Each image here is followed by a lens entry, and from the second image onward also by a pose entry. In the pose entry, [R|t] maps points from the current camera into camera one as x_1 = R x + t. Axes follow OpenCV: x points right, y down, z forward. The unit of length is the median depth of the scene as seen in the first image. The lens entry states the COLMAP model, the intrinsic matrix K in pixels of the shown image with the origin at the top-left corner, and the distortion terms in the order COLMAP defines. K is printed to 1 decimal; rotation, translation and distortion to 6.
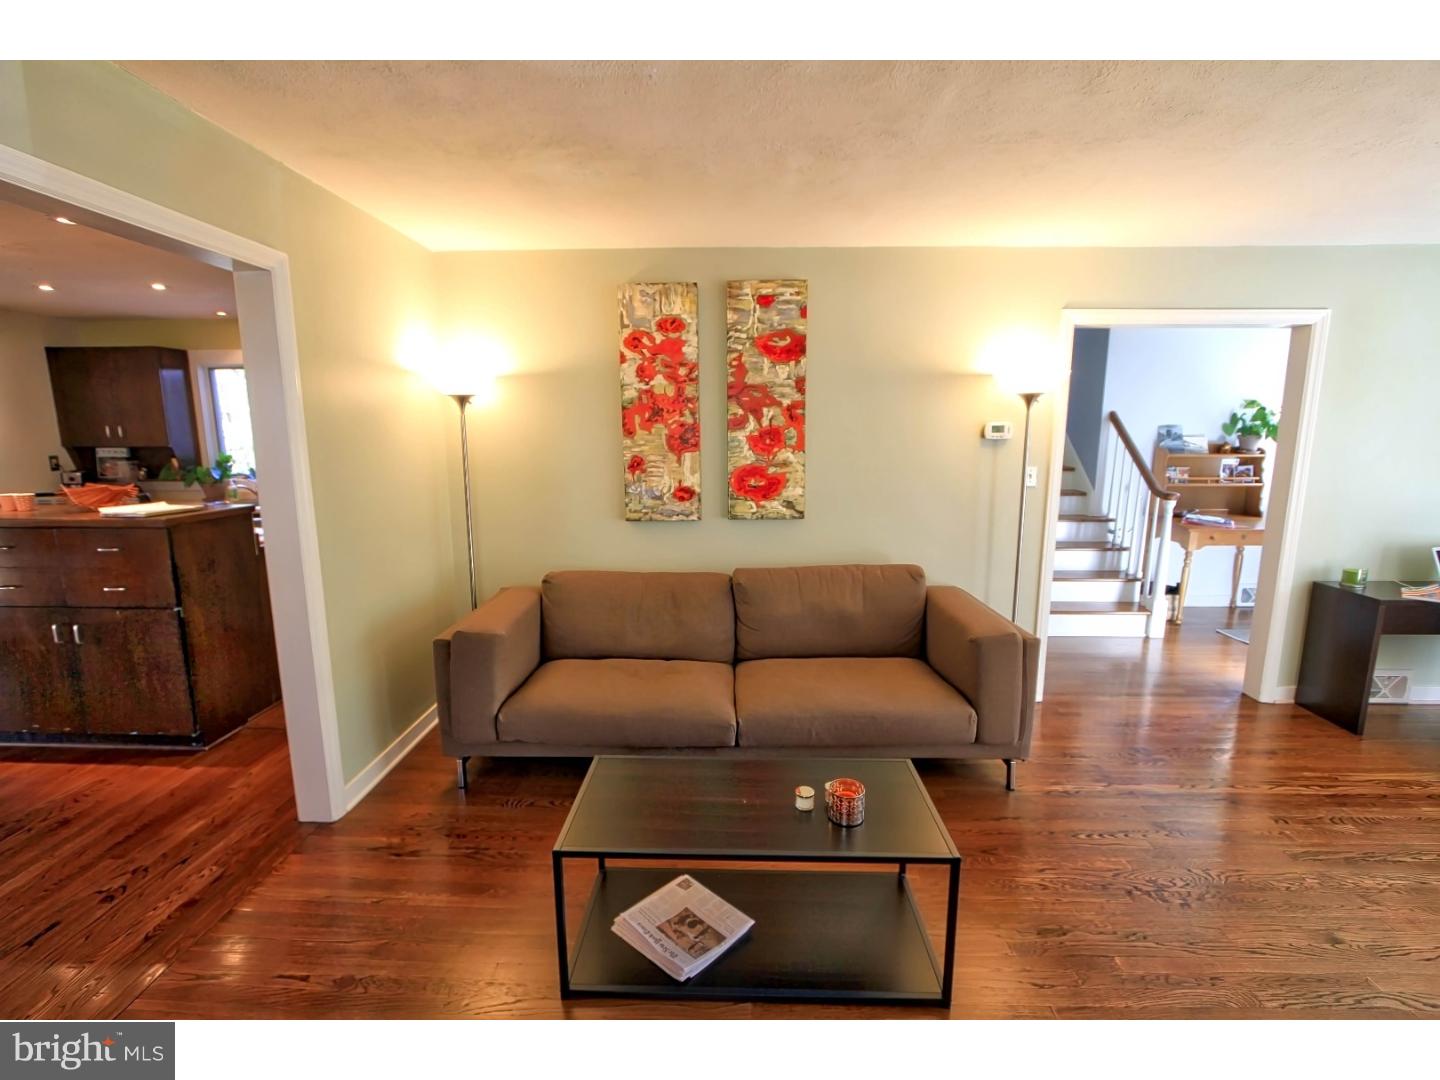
lens RADIAL K [[663.9, 0, 706.4], [0, 663.9, 541.1], [0, 0, 1]] dist [-0.014933, -0.000628]
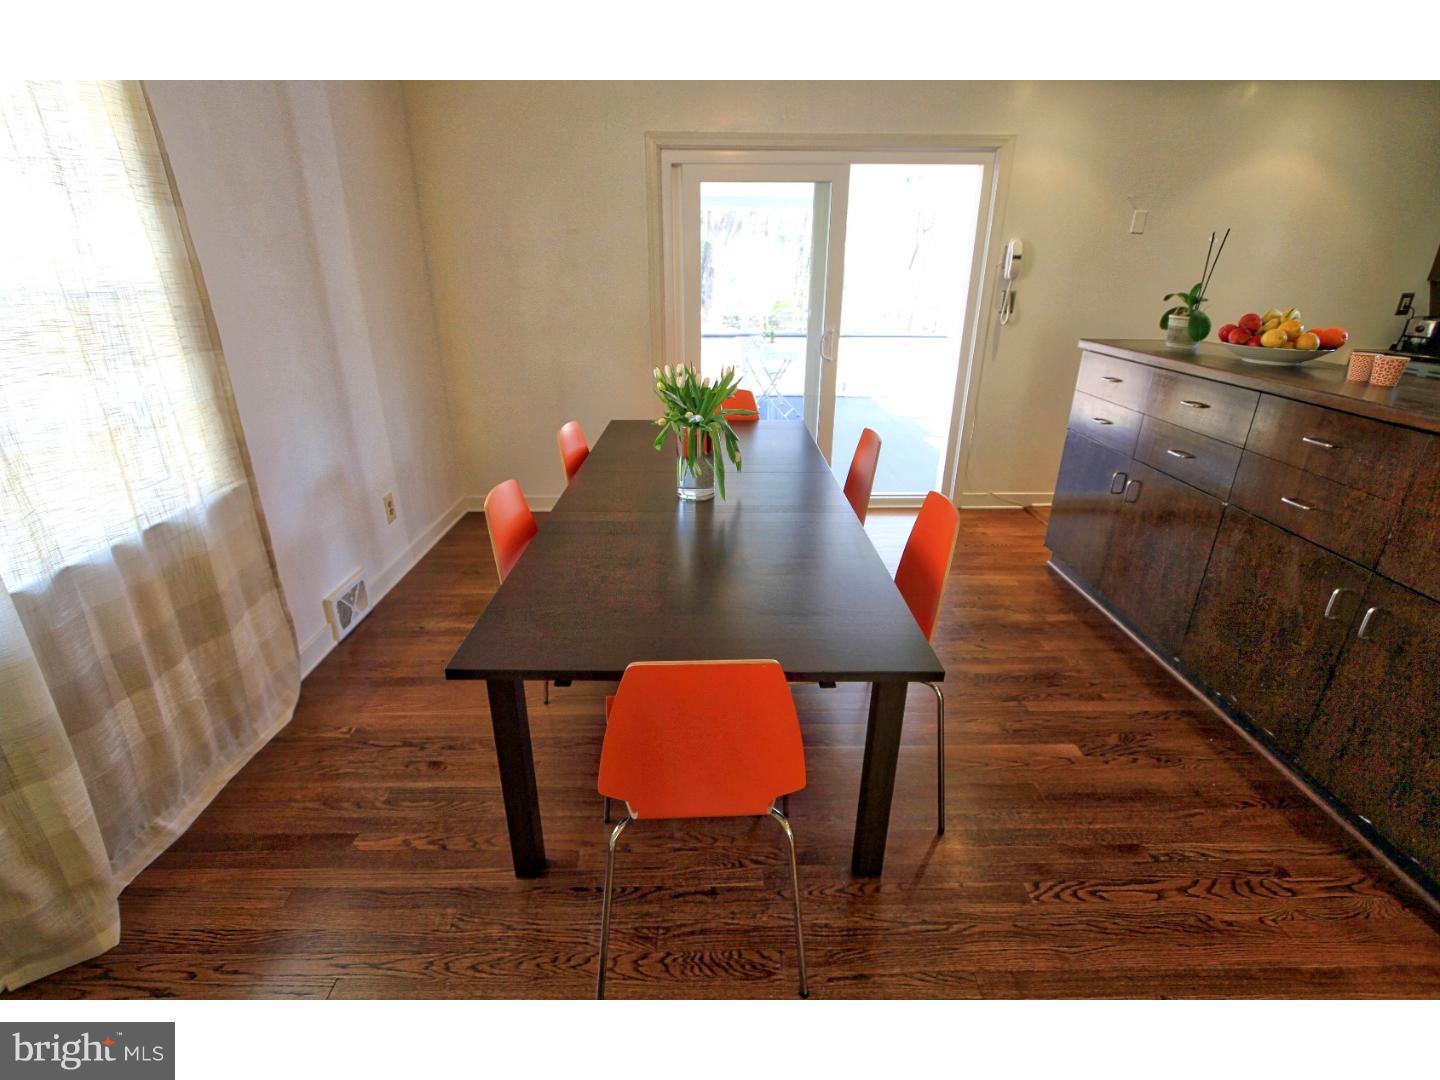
lens RADIAL K [[663.9, 0, 706.4], [0, 663.9, 541.1], [0, 0, 1]] dist [-0.014933, -0.000628]
pose [[0.047147, 0.386042, -0.921275, -0.270379], [-0.161002, 0.913179, 0.374410, -0.024920], [0.985827, 0.130674, 0.105207, 0.197966]]
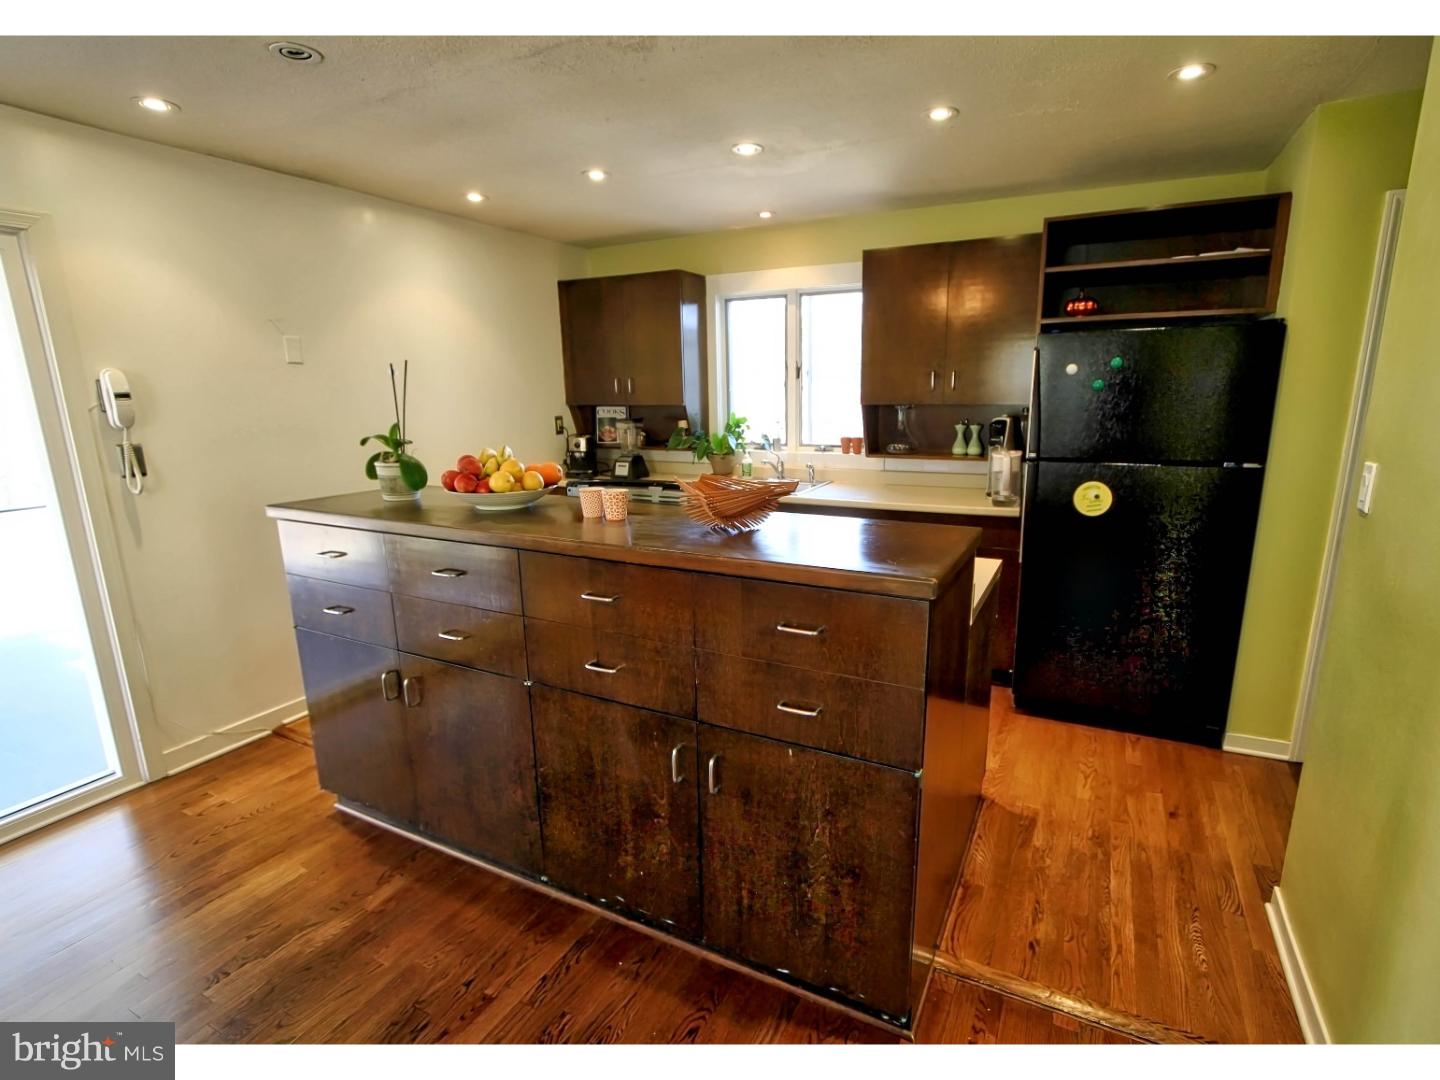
lens RADIAL K [[708.4, 0, 746.9], [0, 708.4, 545.7], [0, 0, 1]] dist [-0.013039, -0.000432]
pose [[0.906875, 0.083687, -0.413006, -0.400629], [-0.059647, 0.995707, 0.070785, -0.045076], [0.417157, -0.039559, 0.907973, 0.283191]]
